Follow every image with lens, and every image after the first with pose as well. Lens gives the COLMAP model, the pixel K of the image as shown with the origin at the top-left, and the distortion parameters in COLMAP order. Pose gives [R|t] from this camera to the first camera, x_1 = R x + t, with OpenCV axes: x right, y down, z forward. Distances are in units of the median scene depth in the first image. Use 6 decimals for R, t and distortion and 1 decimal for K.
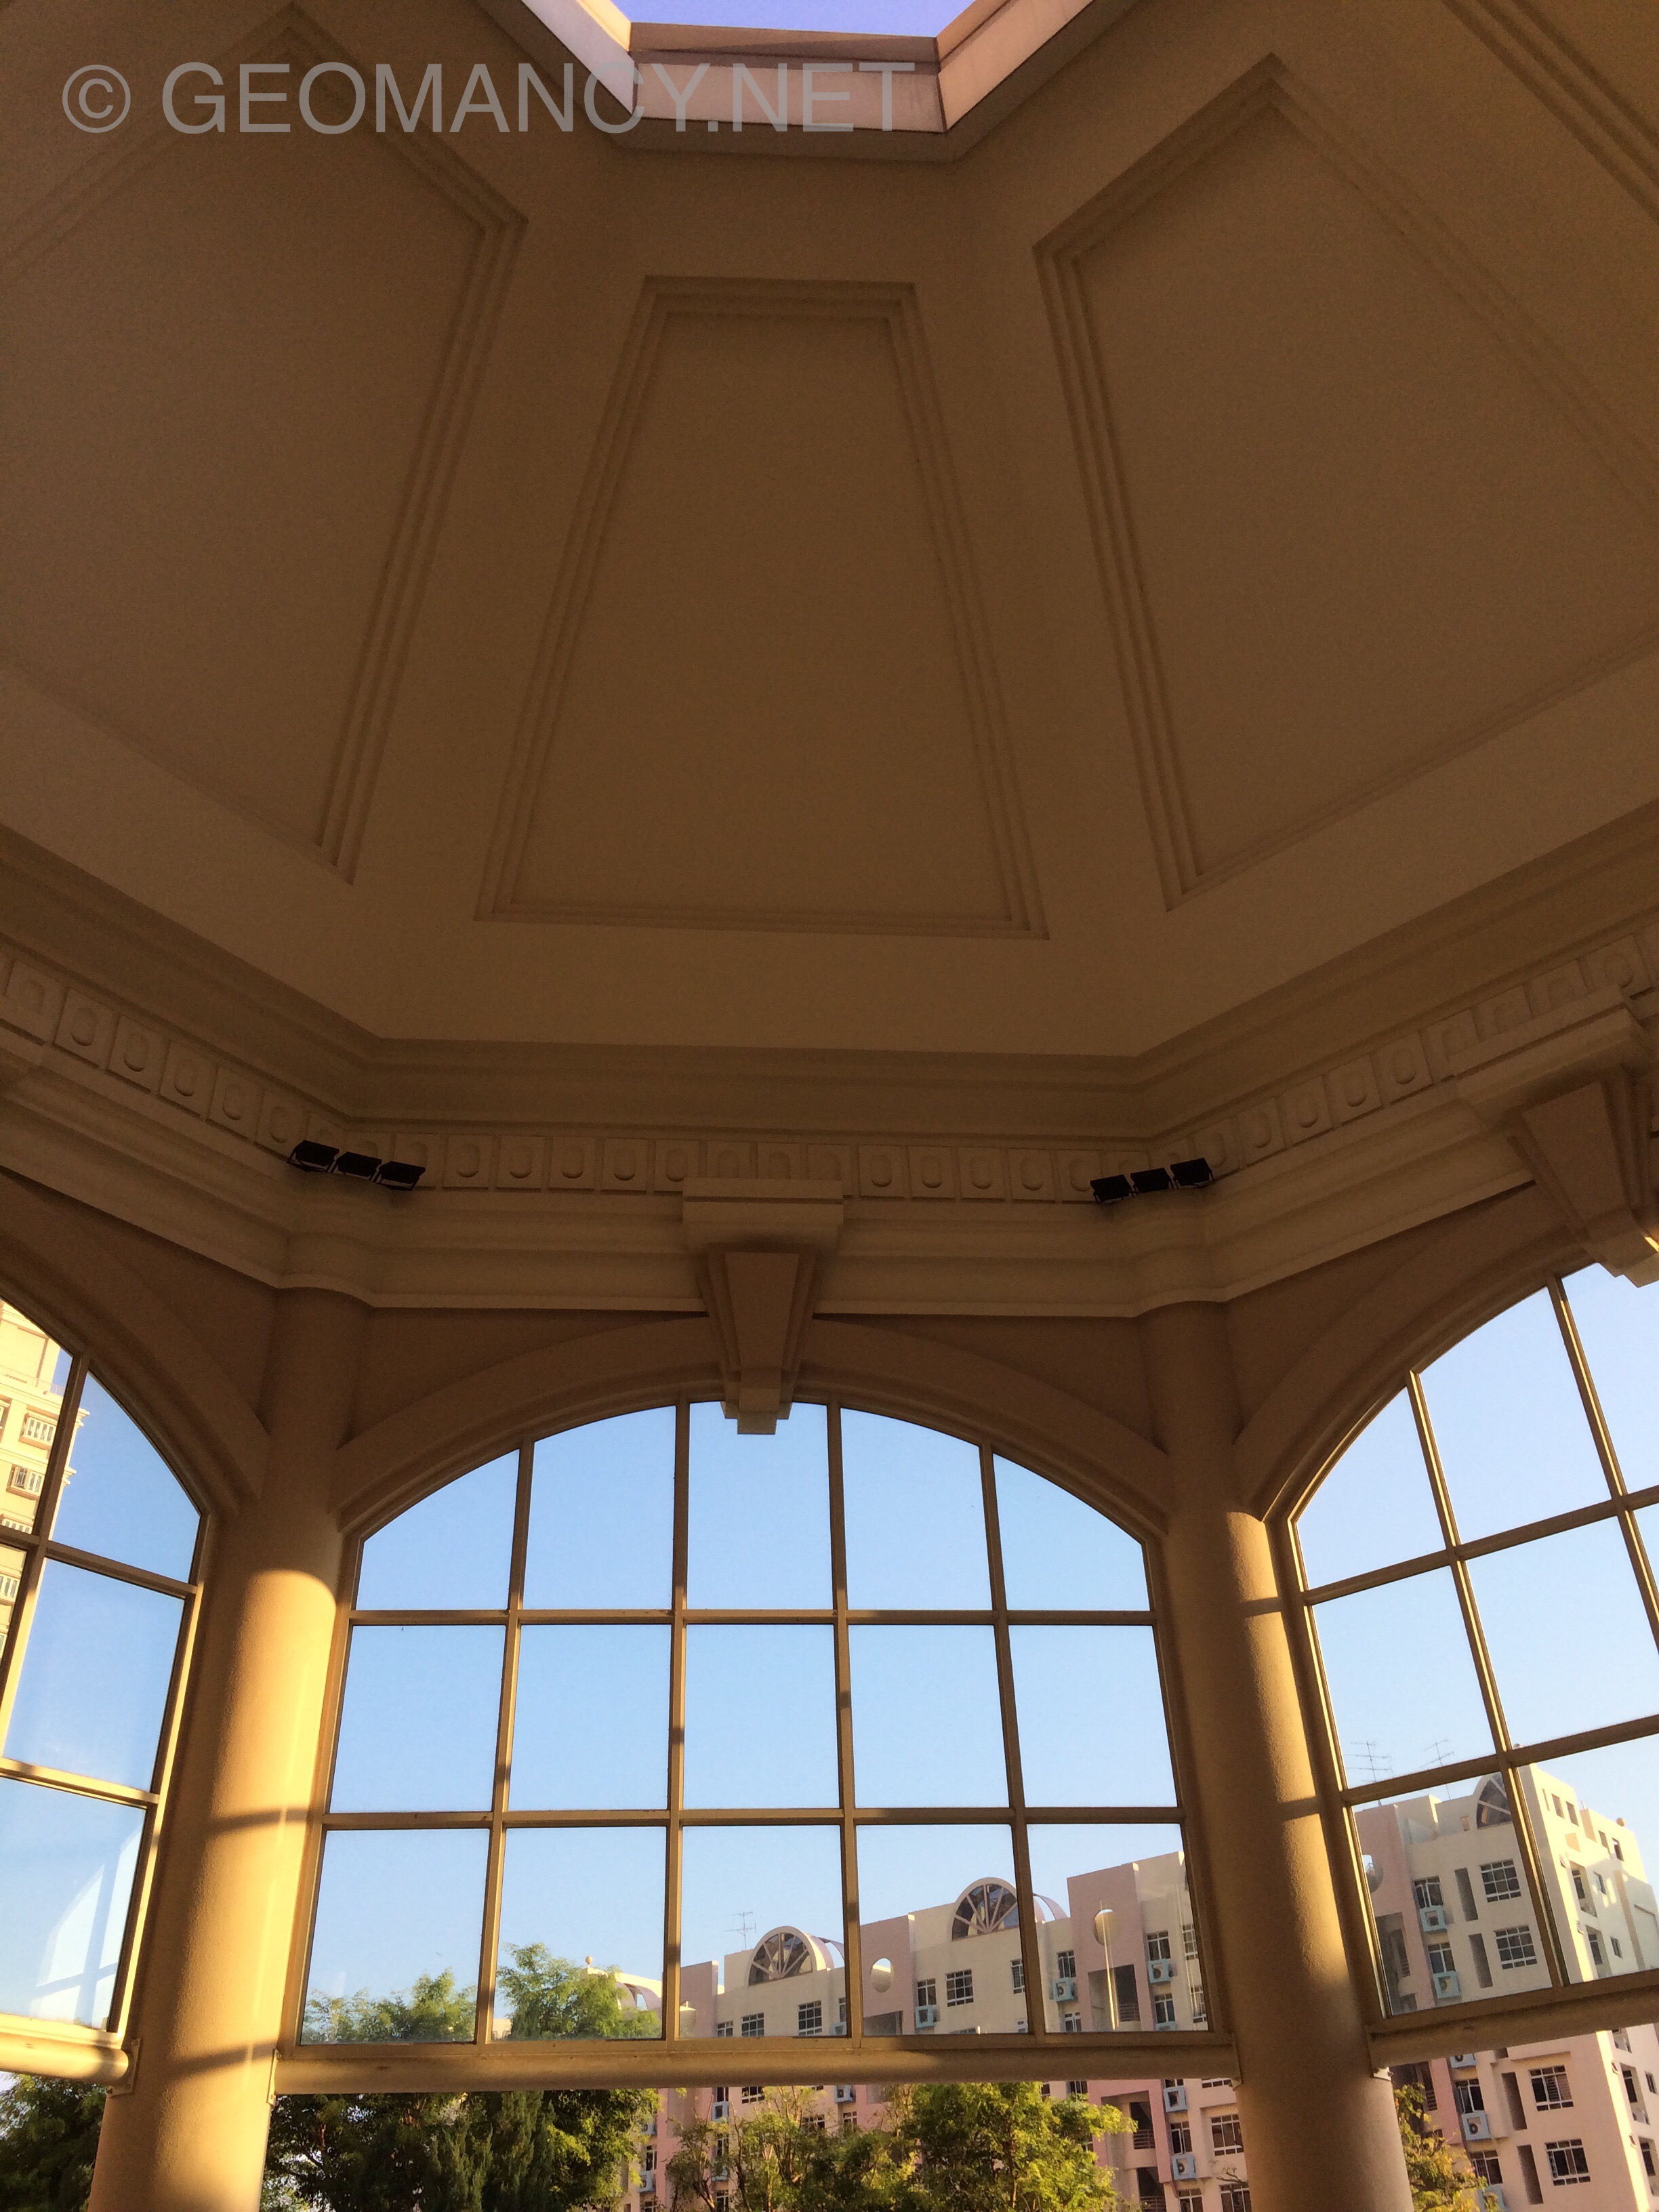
lens RADIAL K [[1873.0, 0, 829.5], [0, 1873.0, 1112.2], [0, 0, 1]] dist [0.069741, -0.096416]
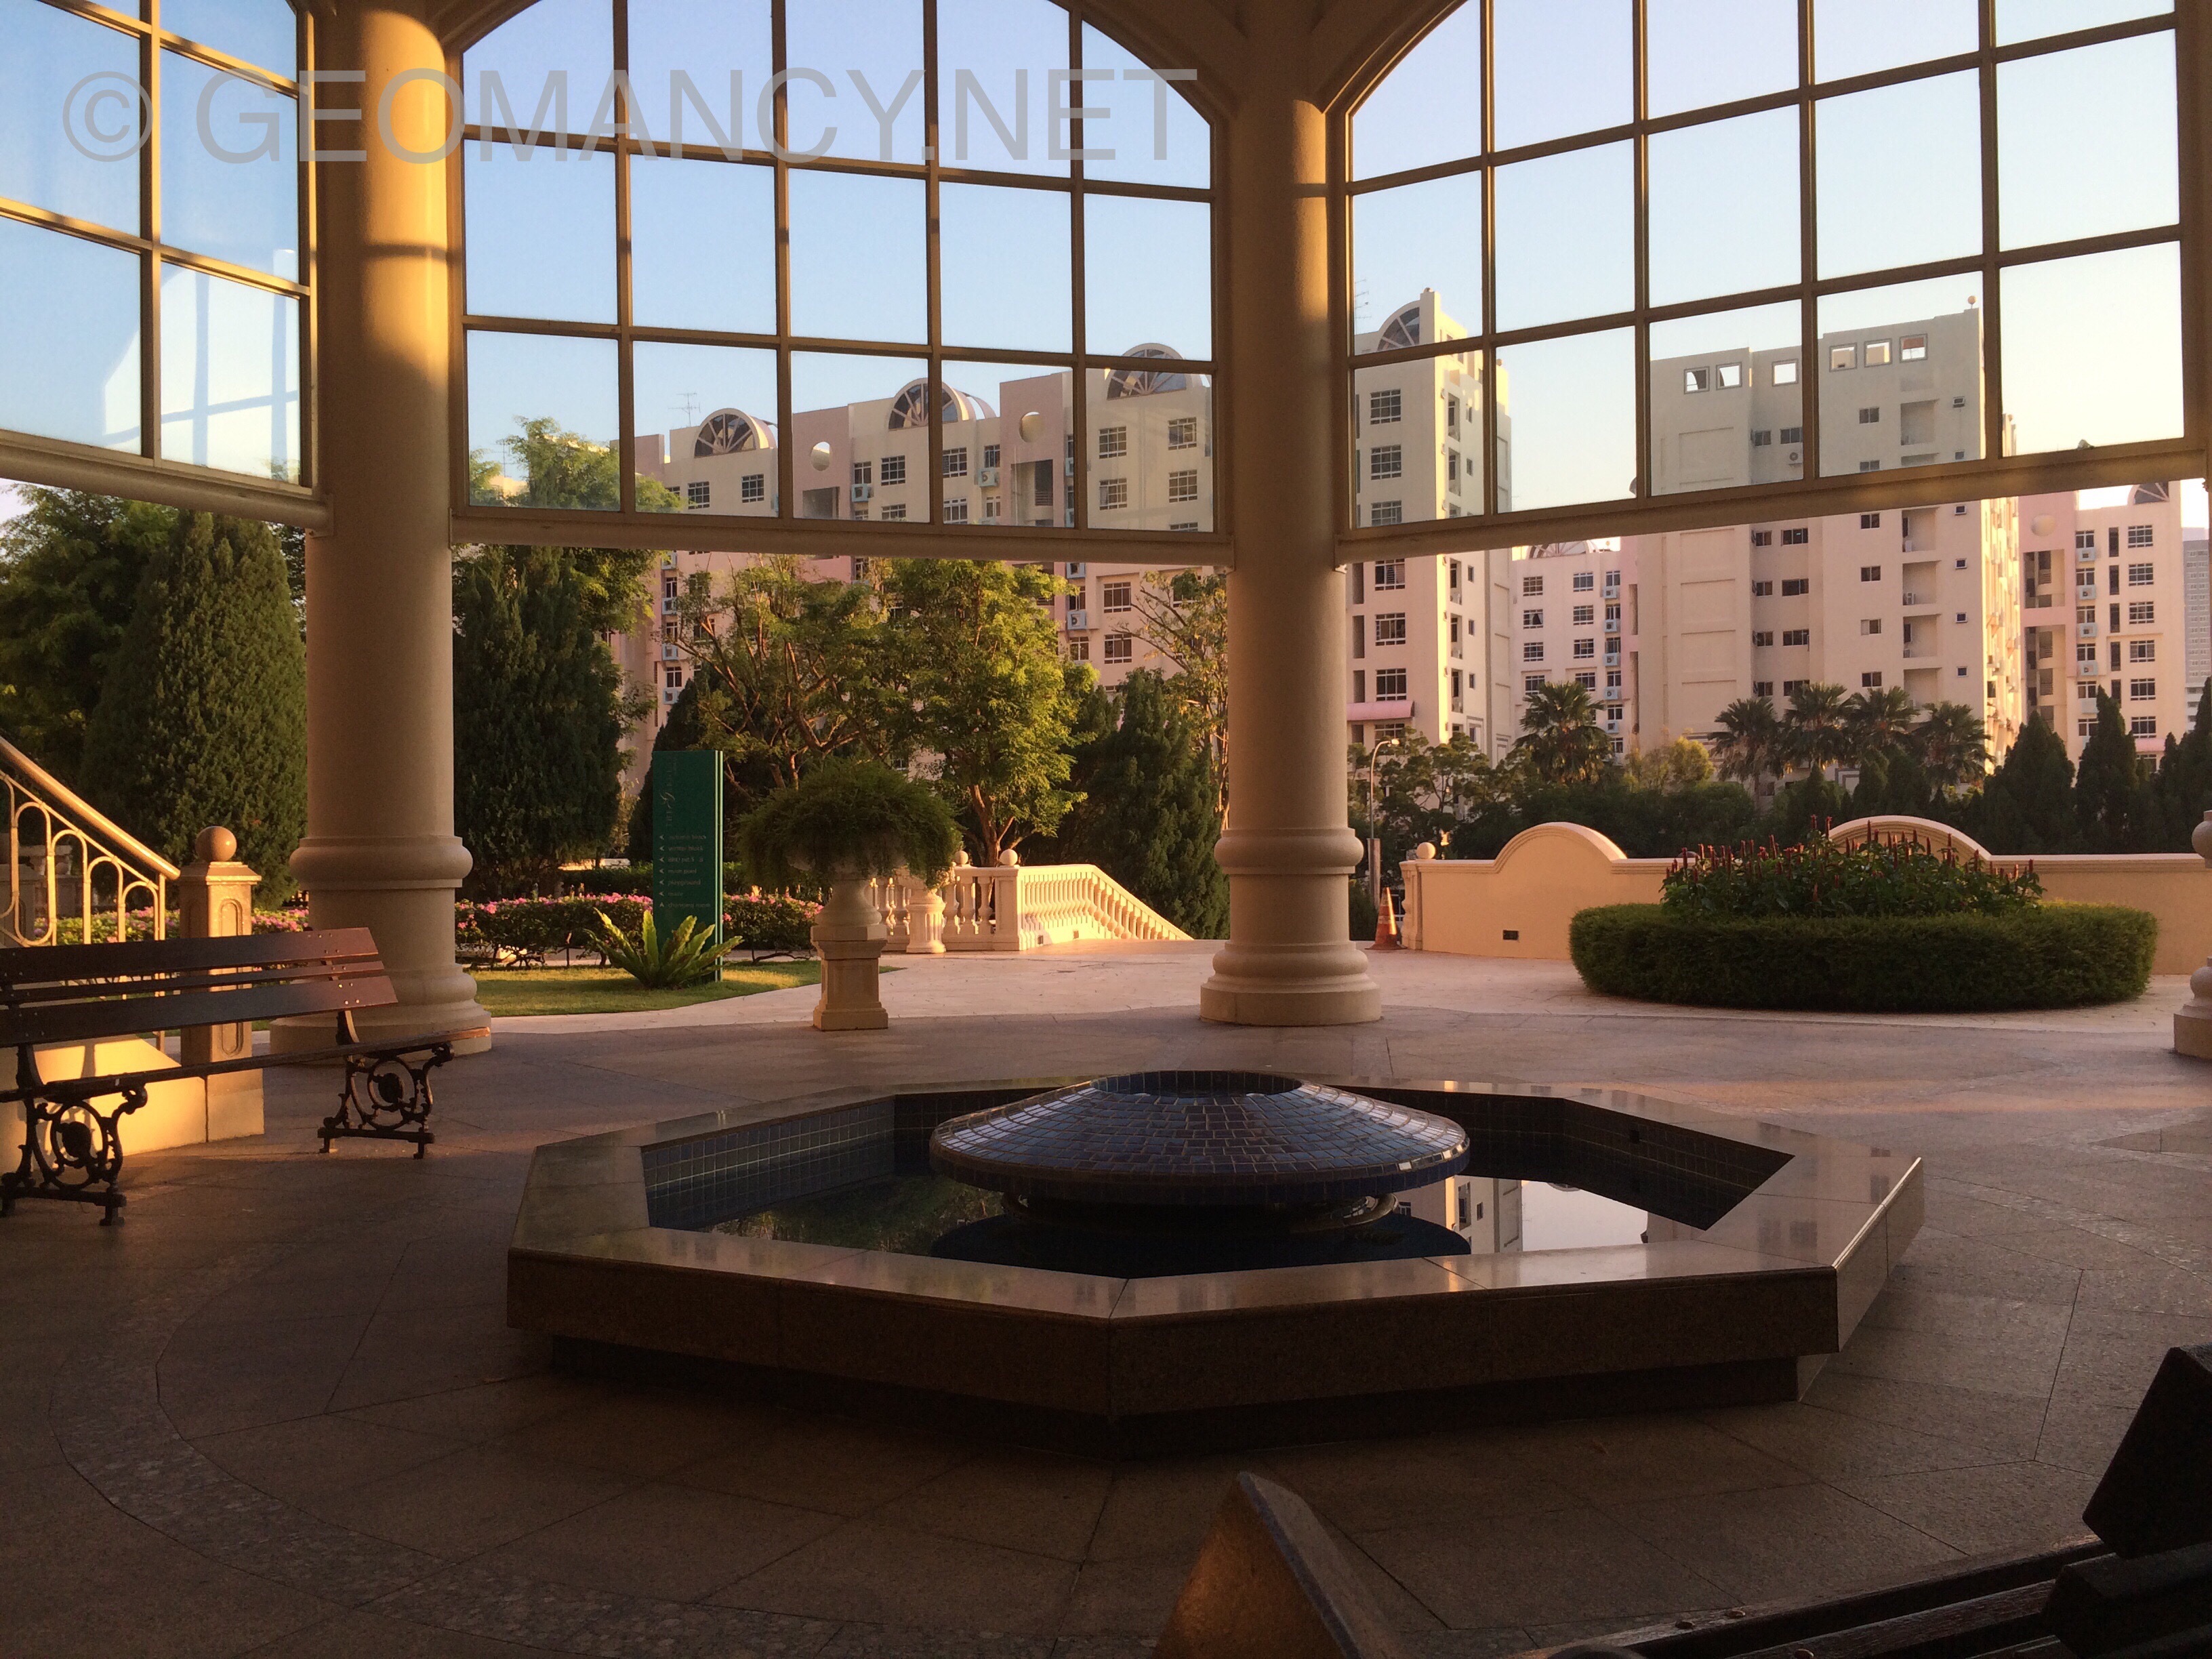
lens RADIAL K [[1859.2, 0, 1106.0], [0, 1859.2, 829.5], [0, 0, 1]] dist [0.068439, -0.100706]
pose [[0.983192, 0.019993, 0.181474, -0.070830], [-0.121980, 0.811514, 0.571460, -0.043053], [-0.135844, -0.583991, 0.800313, -0.076777]]
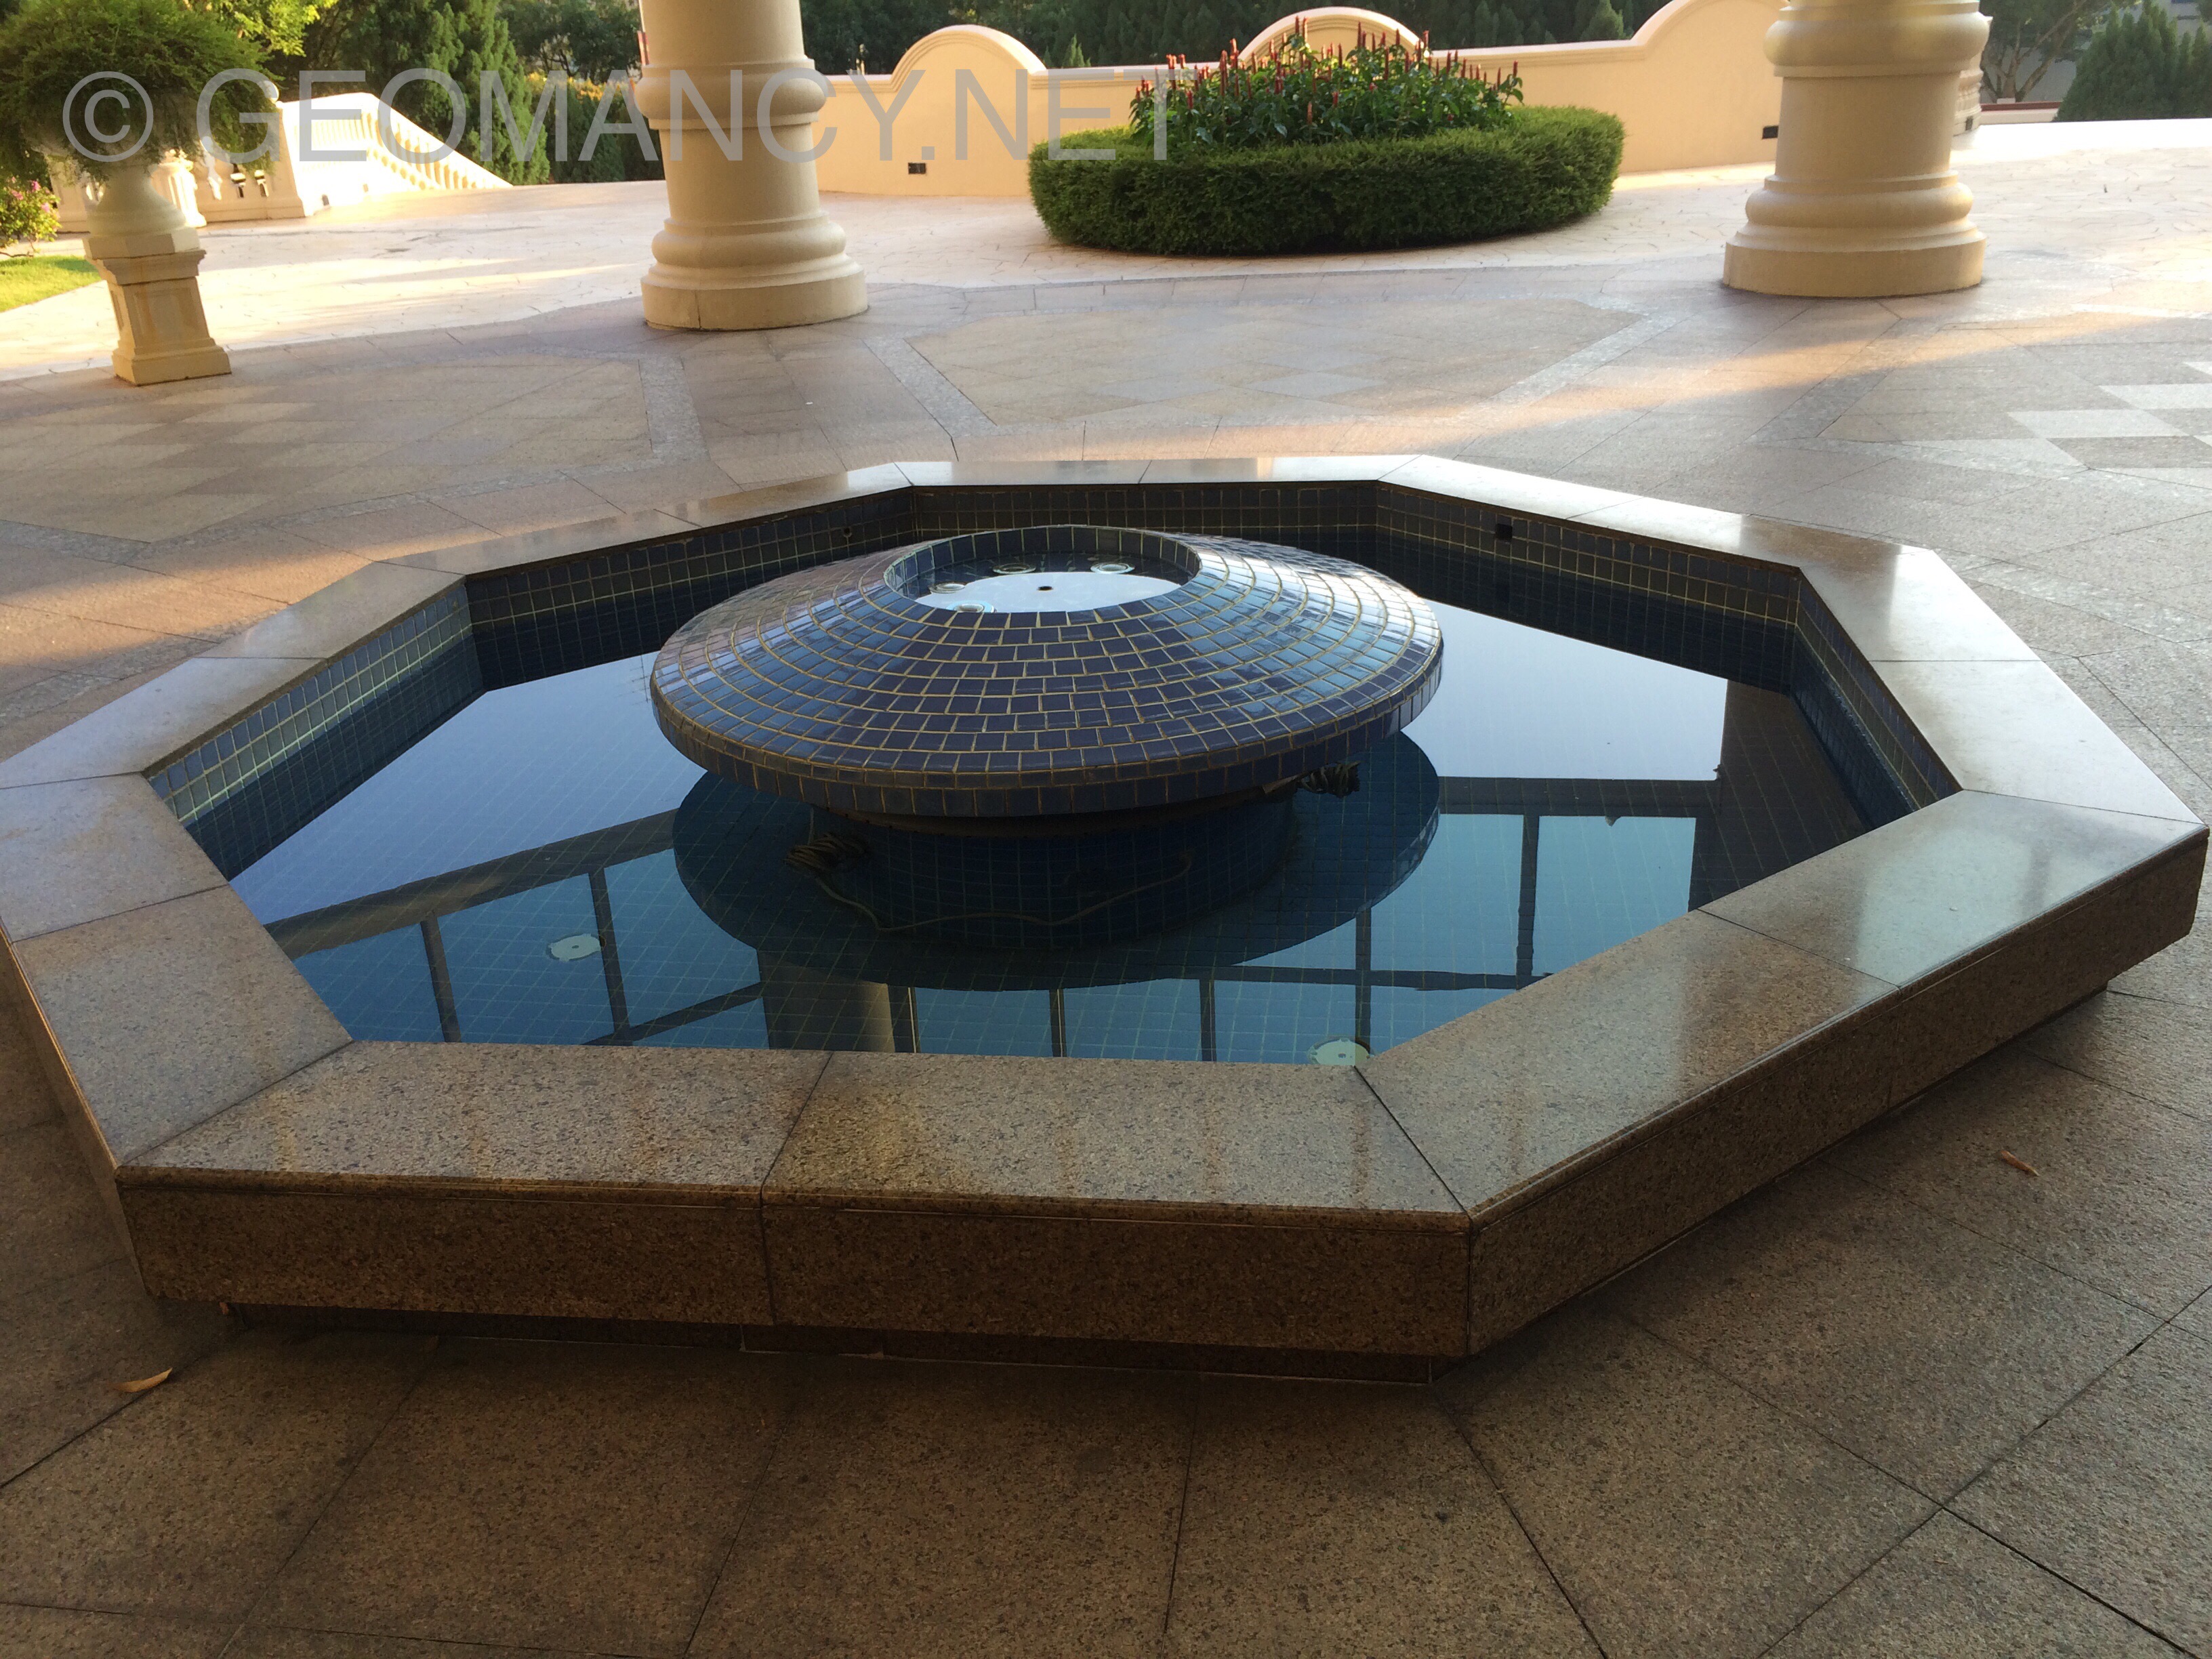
lens RADIAL K [[1873.0, 0, 1109.3], [0, 1873.0, 840.4], [0, 0, 1]] dist [0.069741, -0.096416]
pose [[0.849353, -0.219498, 0.480021, -0.107278], [-0.297062, 0.552940, 0.778467, 0.031312], [-0.436295, -0.803789, 0.404437, 0.056304]]
